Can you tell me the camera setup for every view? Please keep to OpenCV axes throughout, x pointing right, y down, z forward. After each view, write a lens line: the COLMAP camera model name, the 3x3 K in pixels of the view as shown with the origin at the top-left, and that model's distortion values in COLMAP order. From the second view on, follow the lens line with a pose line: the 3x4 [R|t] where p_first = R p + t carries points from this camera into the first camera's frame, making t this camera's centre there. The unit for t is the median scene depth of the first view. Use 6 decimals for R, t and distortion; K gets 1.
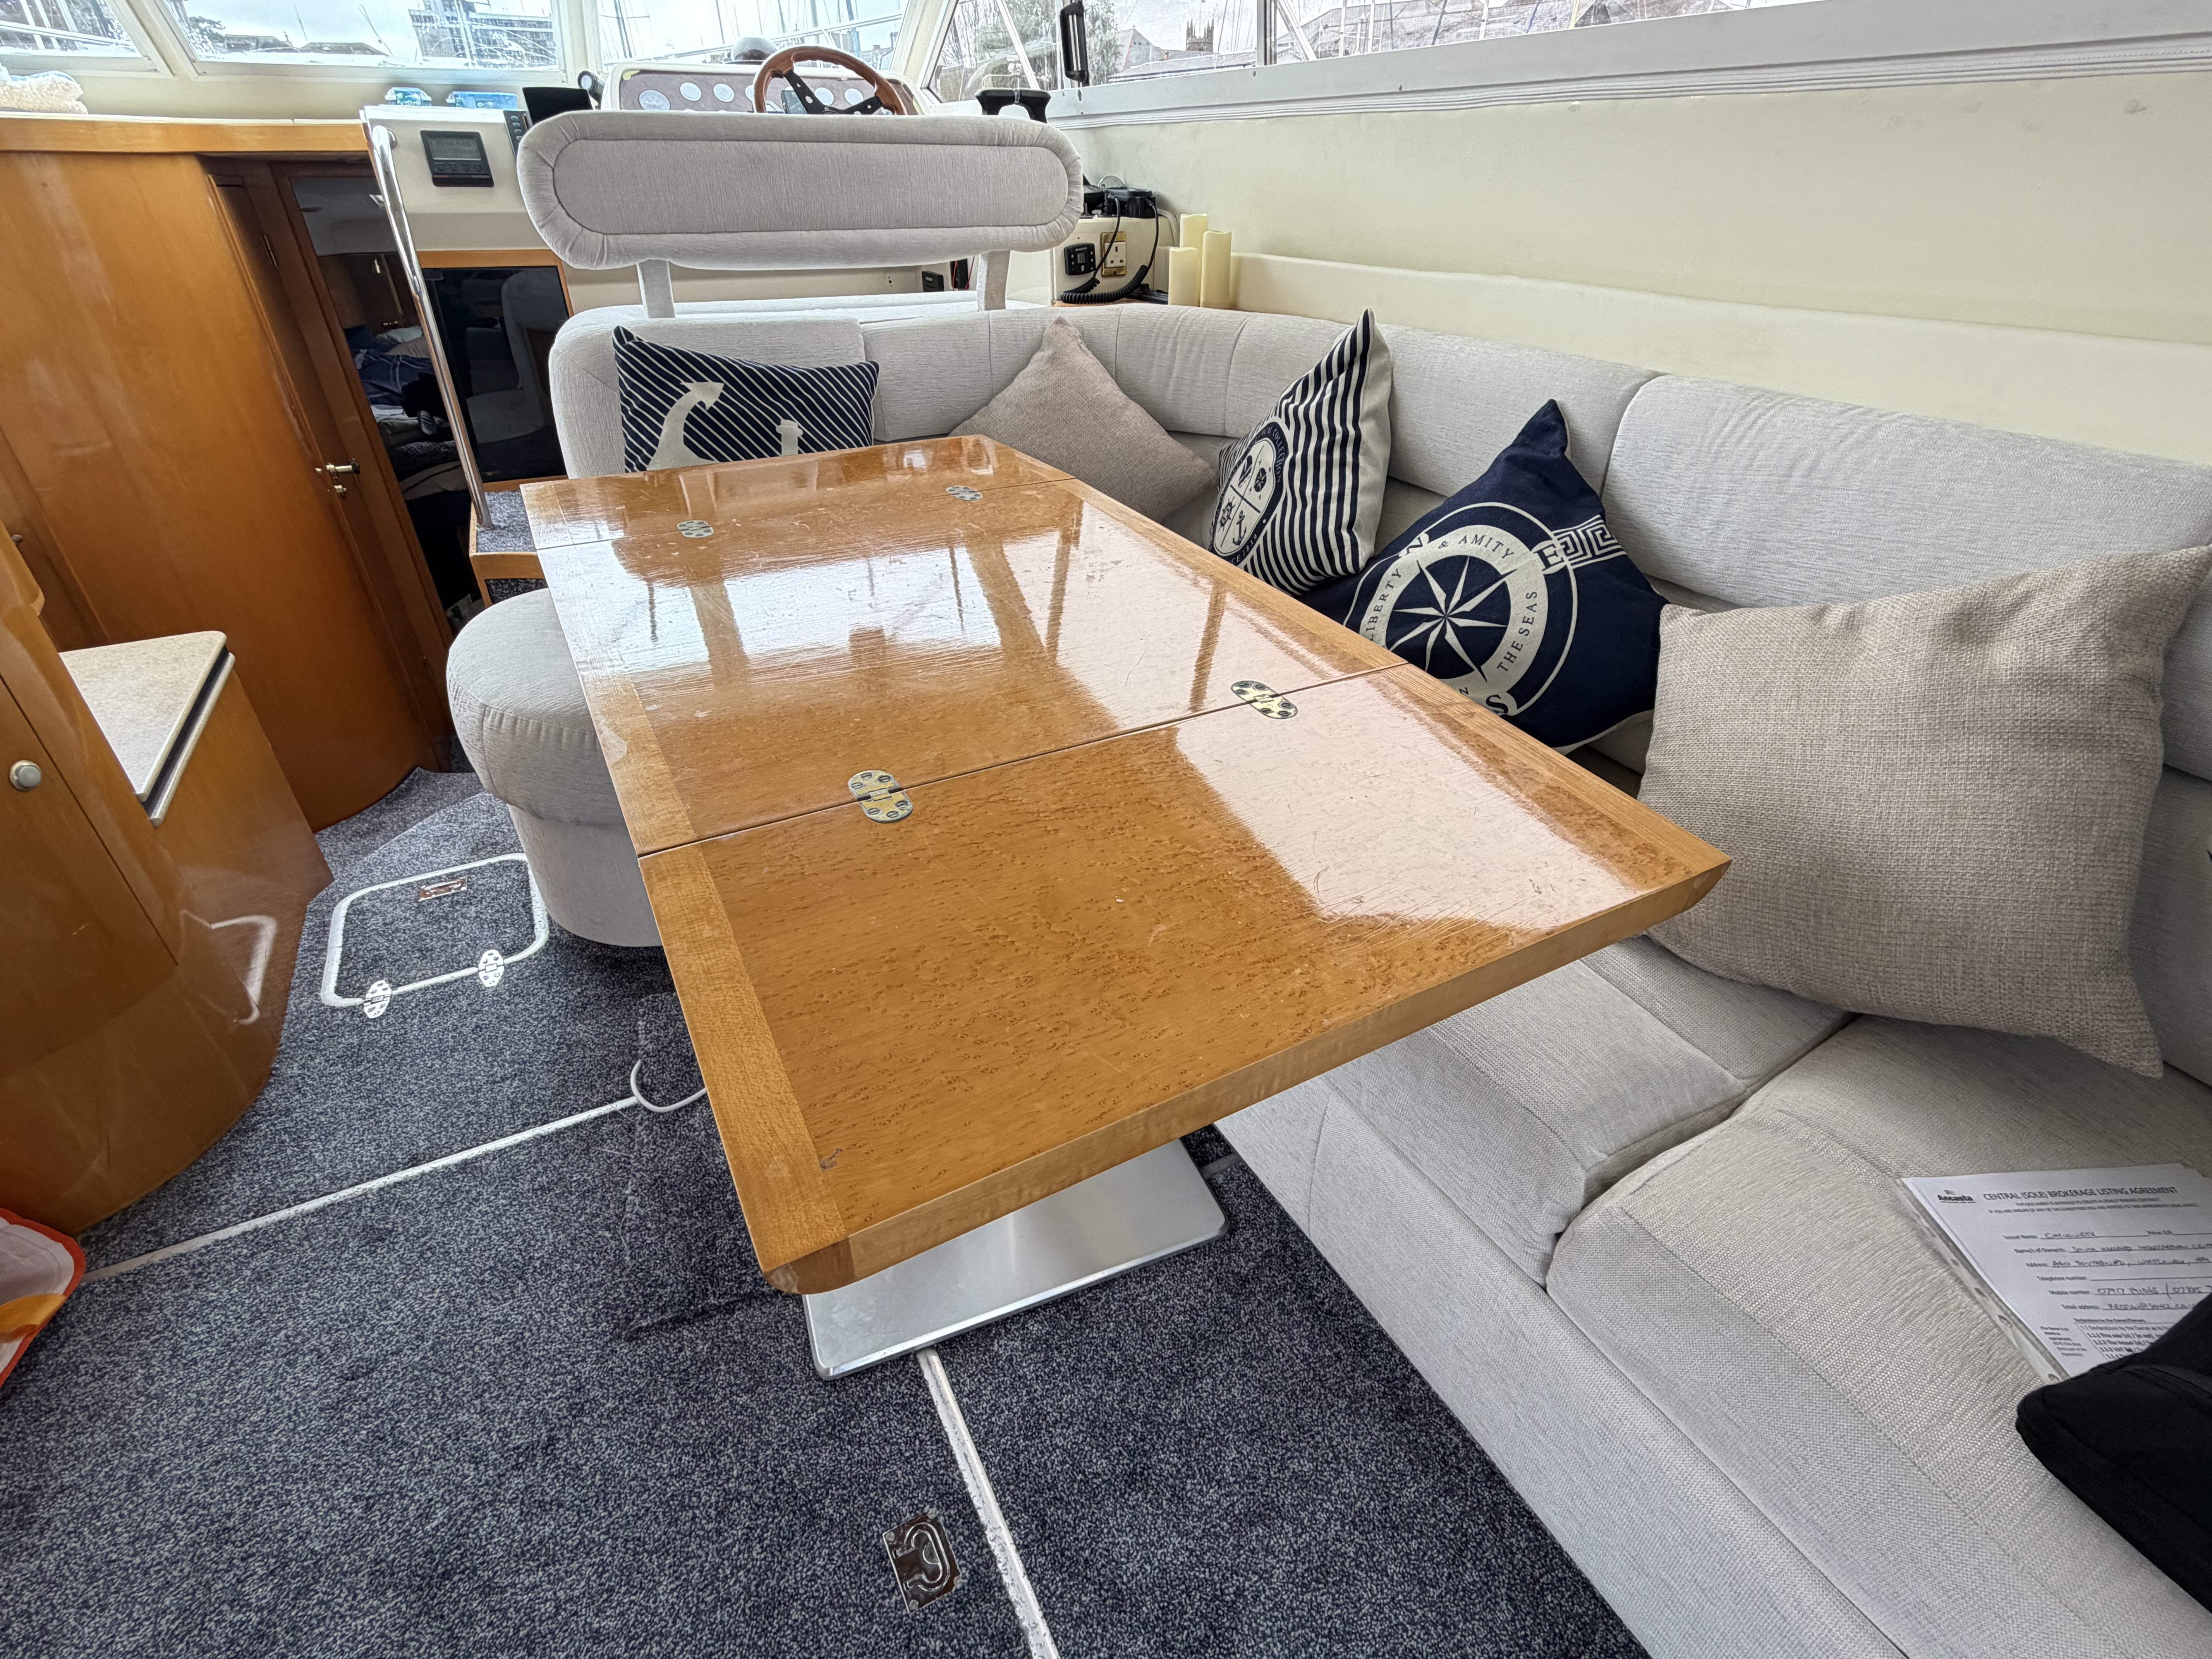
lens RADIAL K [[1040.9, 0, 1104.8], [0, 1040.9, 826.4], [0, 0, 1]] dist [0.001197, -0.001138]
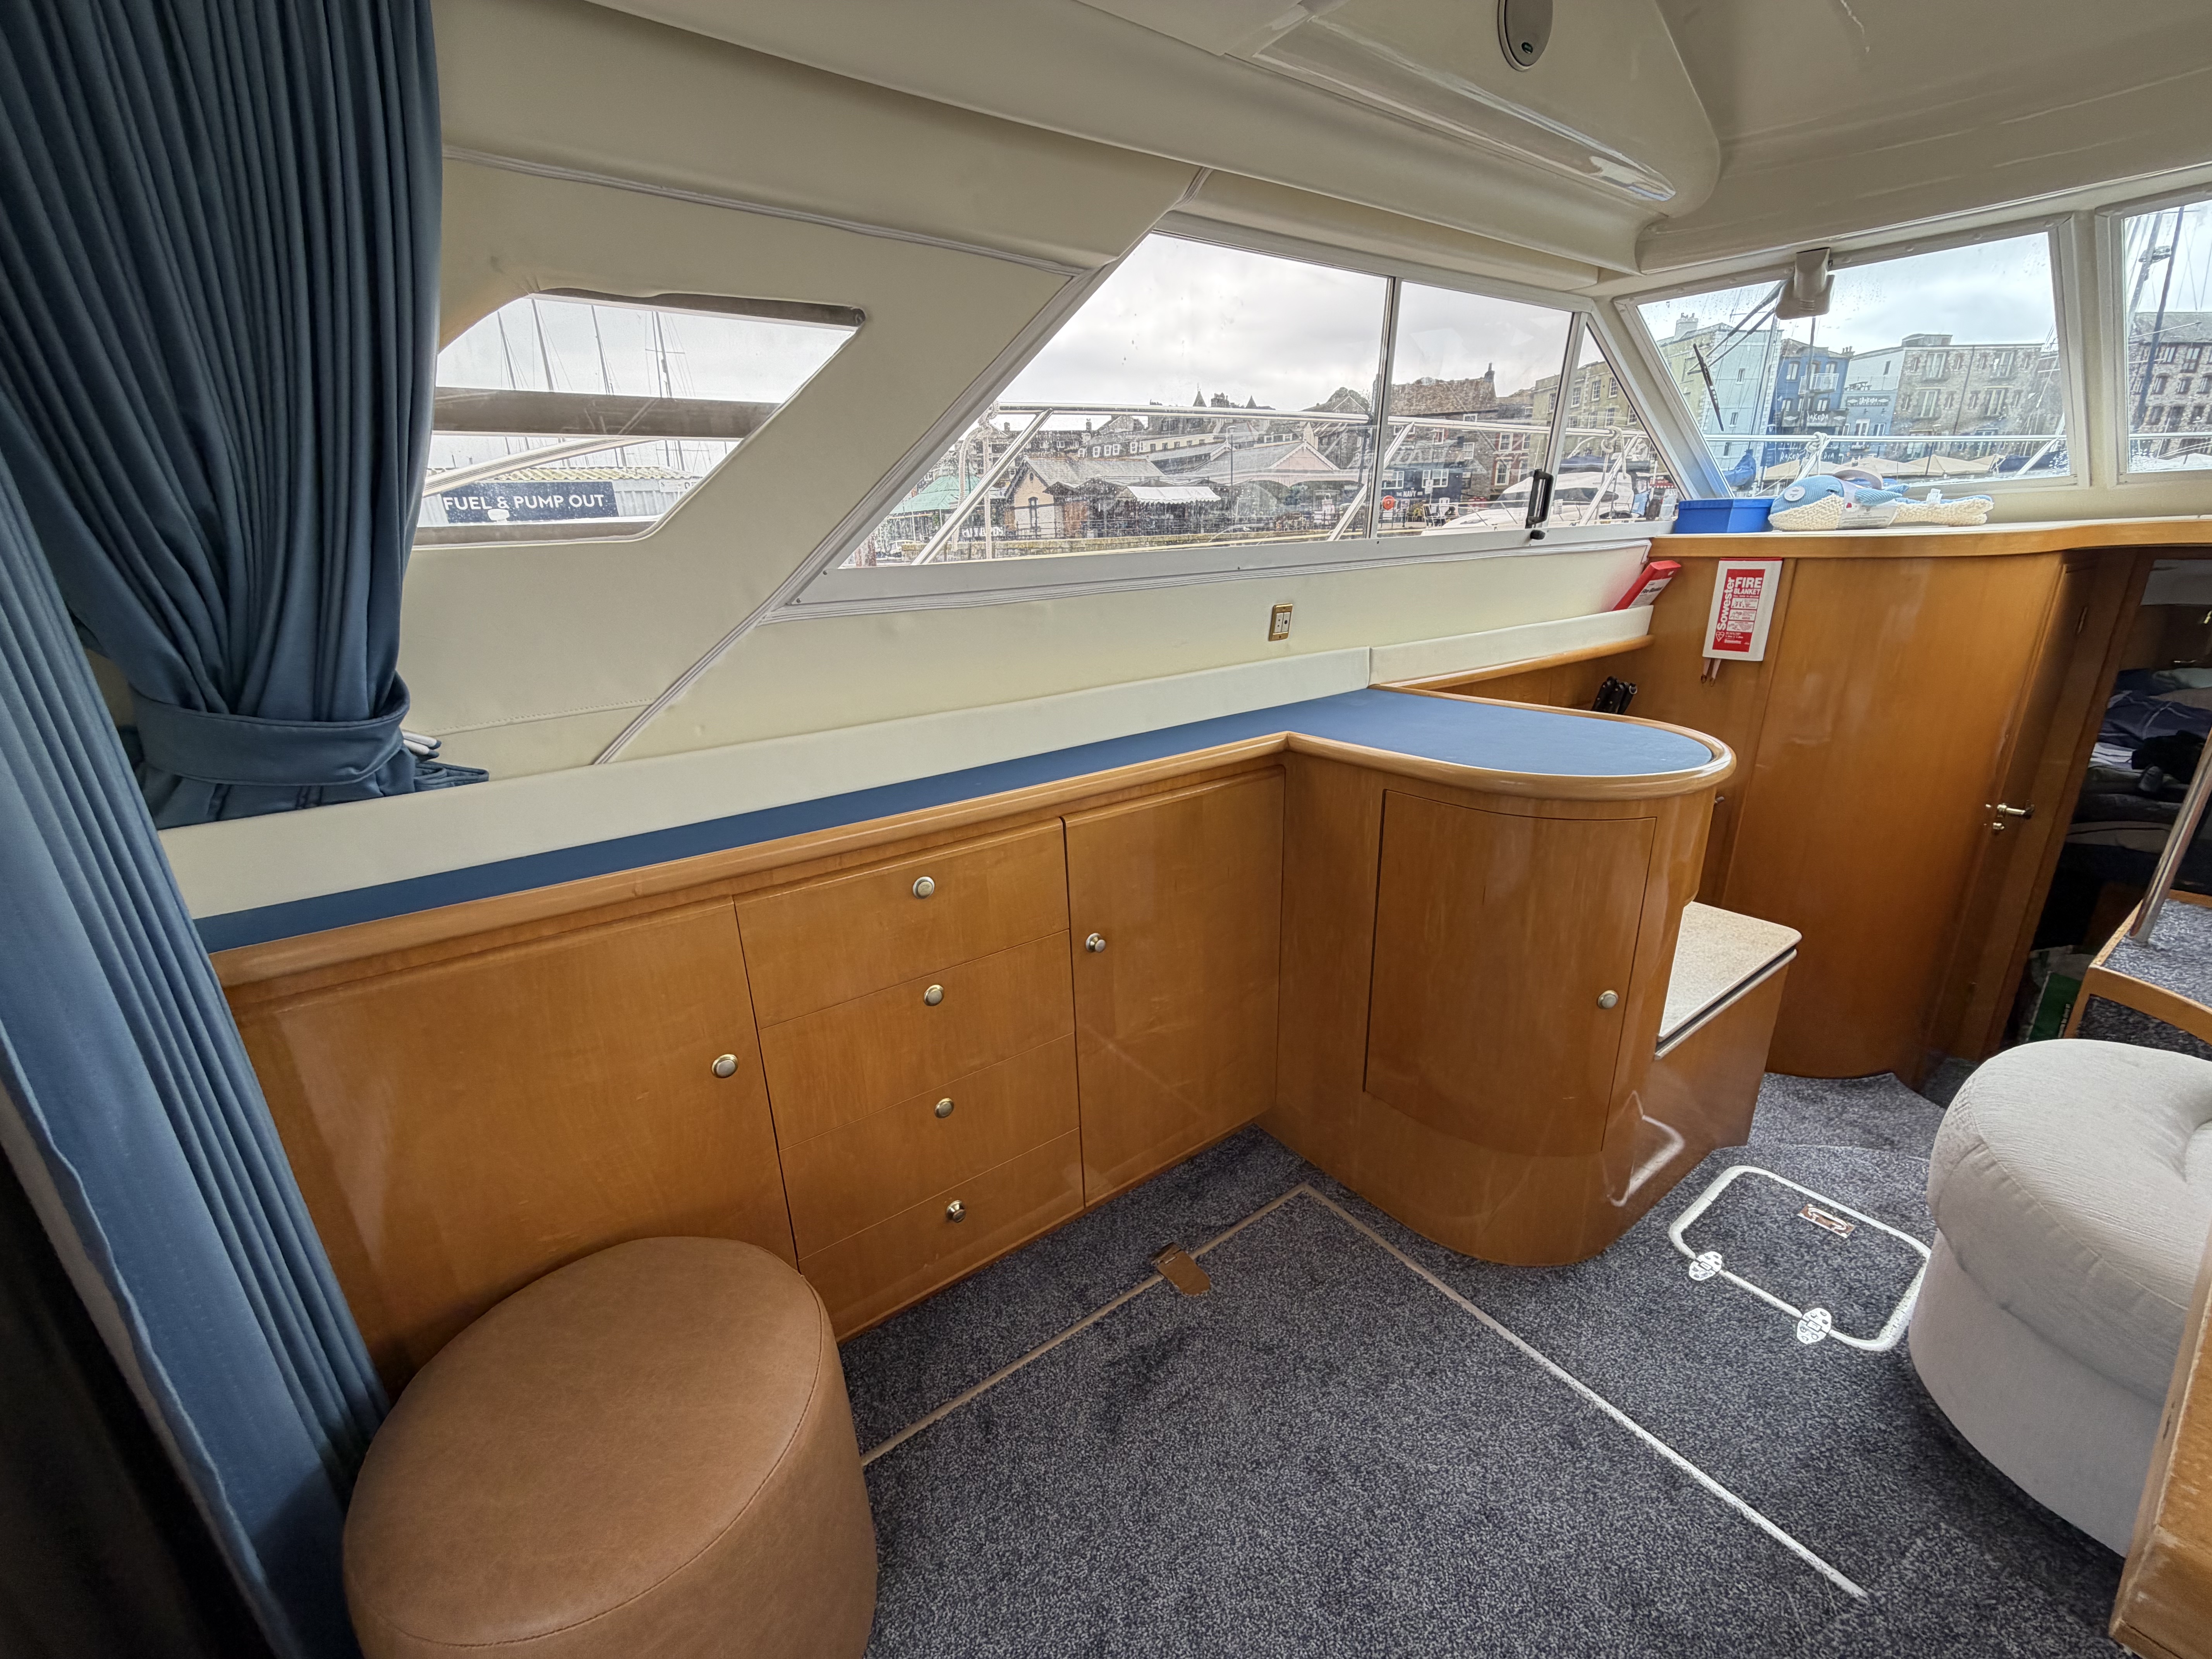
lens RADIAL K [[880.6, 0, 1105.1], [0, 880.6, 826.5], [0, 0, 1]] dist [-0.000482, 0.000082]
pose [[0.134636, 0.307432, -0.941997, -0.028570], [-0.496619, 0.843575, 0.204331, -0.107732], [0.857463, 0.440303, 0.266252, -0.028782]]
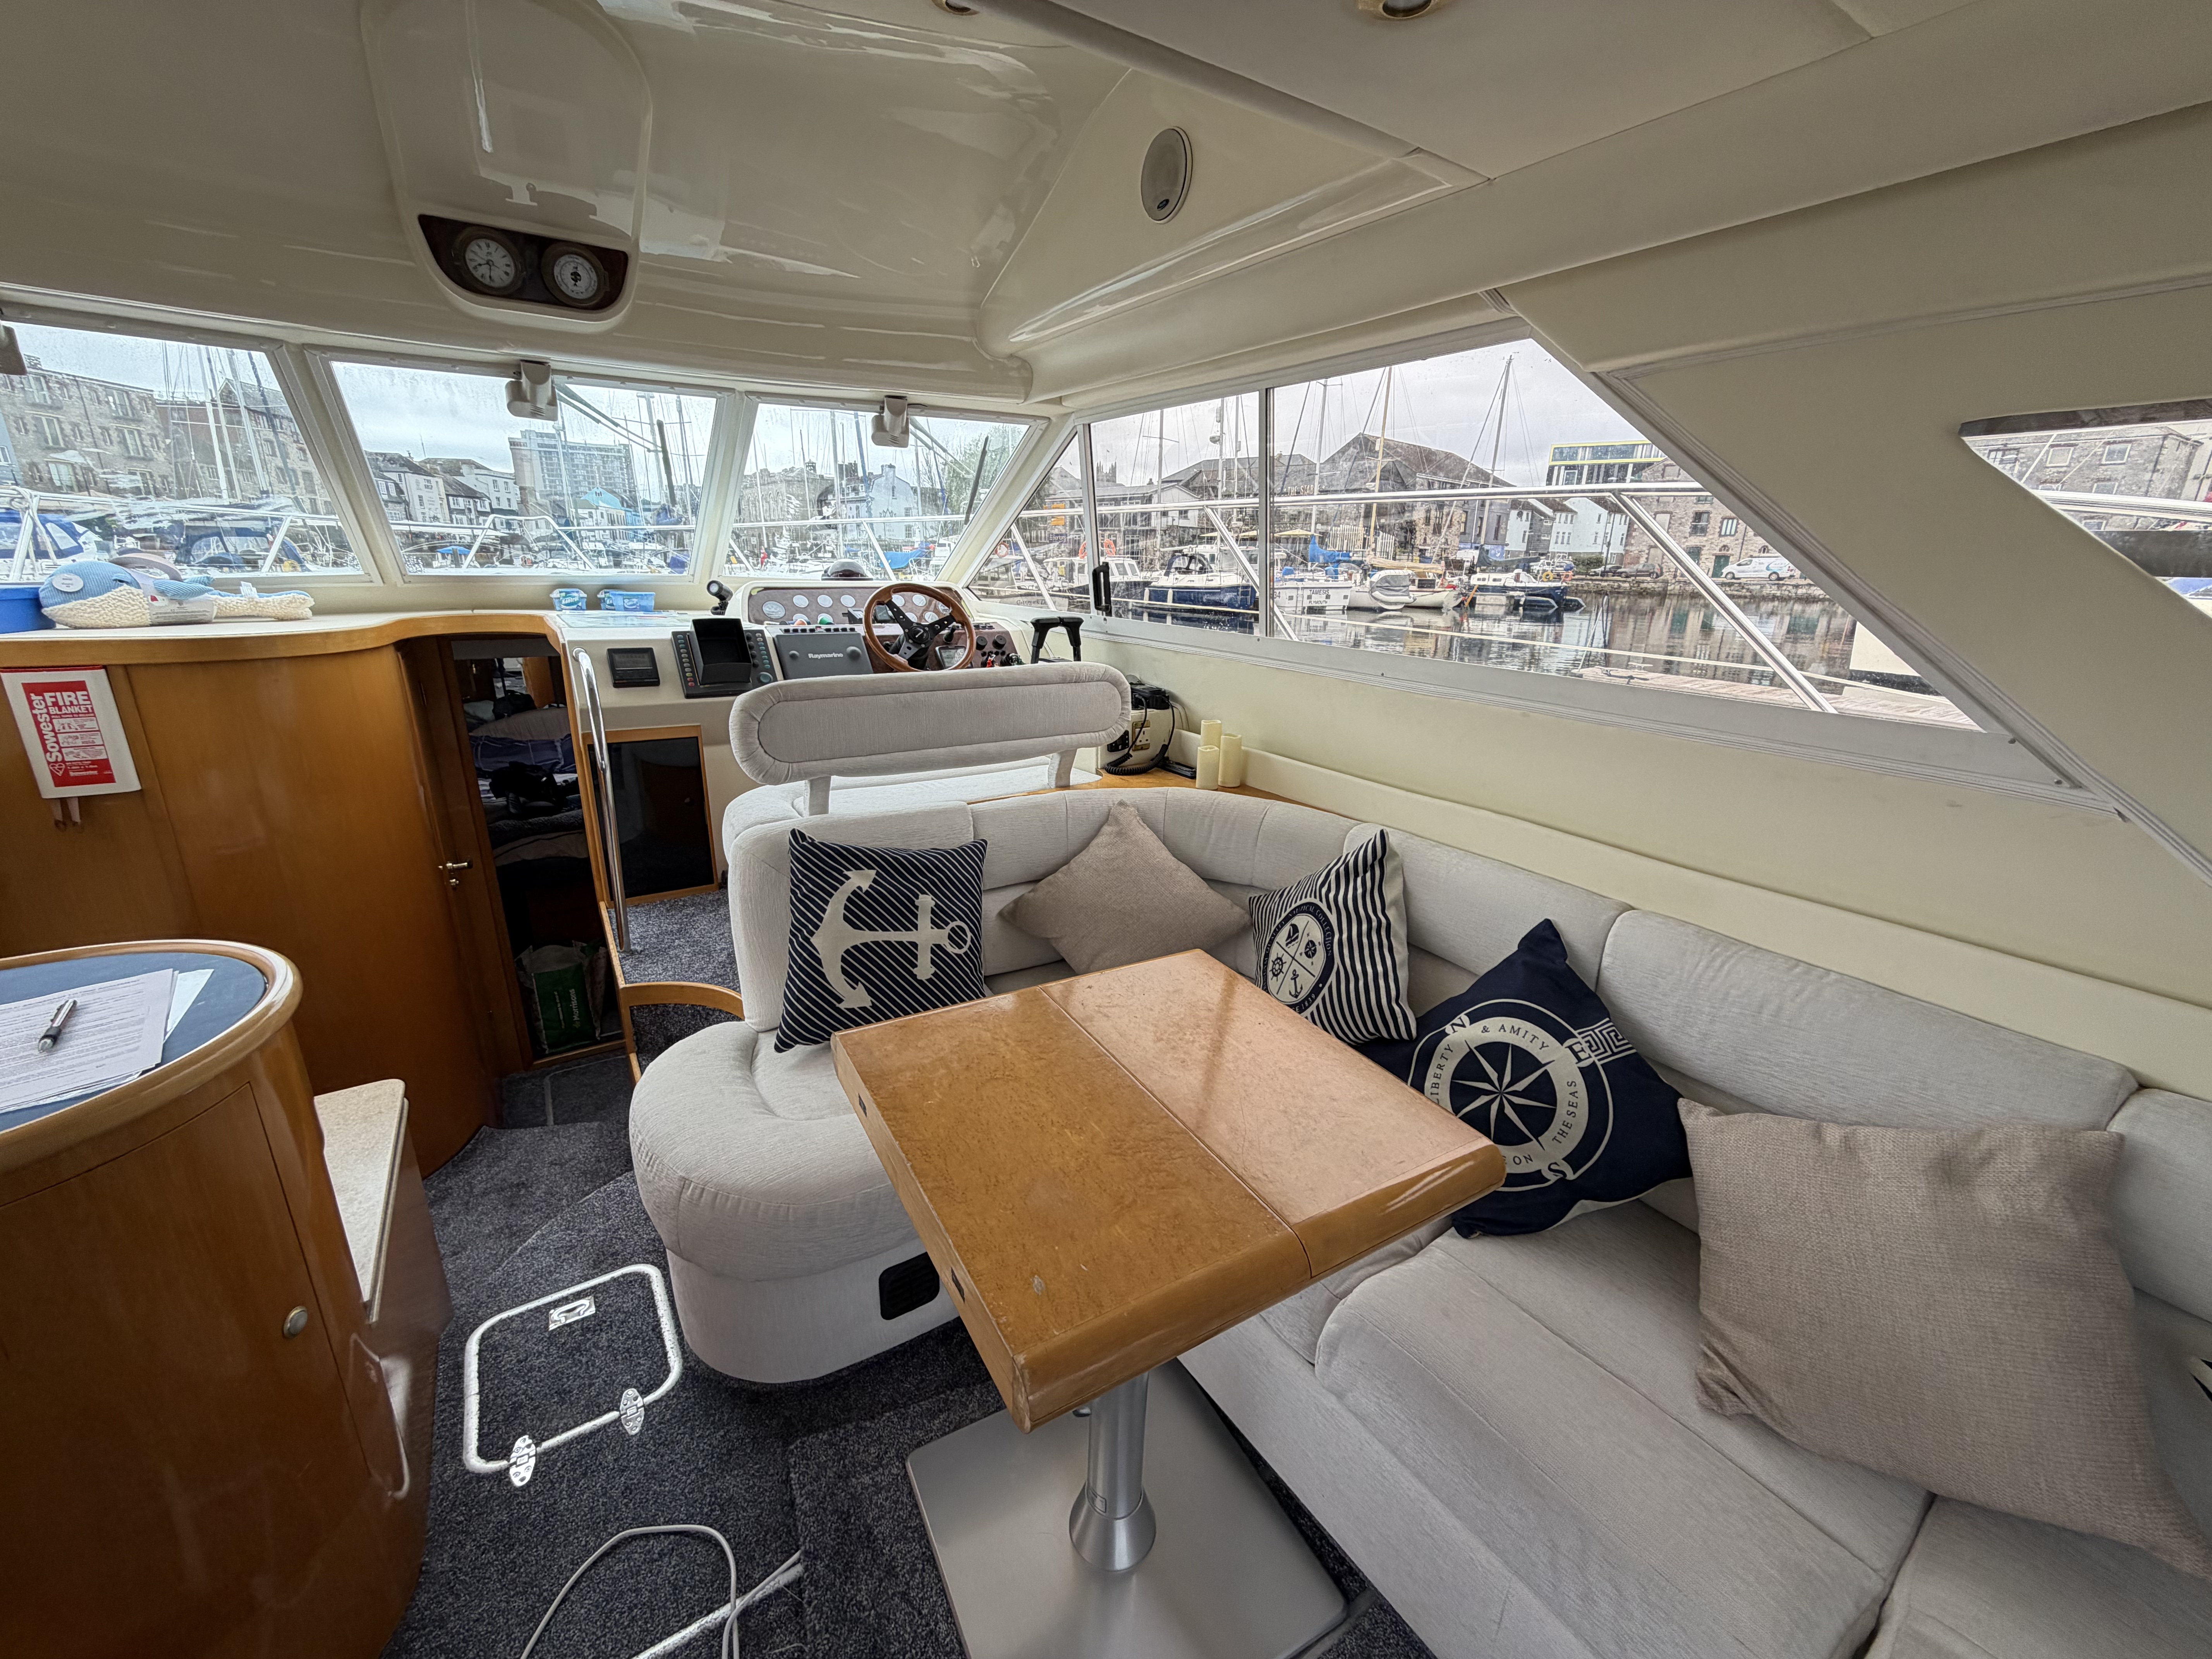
lens RADIAL K [[880.6, 0, 1105.6], [0, 880.6, 827.5], [0, 0, 1]] dist [-0.000482, 0.000082]
pose [[0.995085, -0.010364, 0.098483, -0.196508], [0.035851, 0.964750, -0.260715, -0.189847], [-0.092310, 0.262964, 0.960379, -0.061711]]
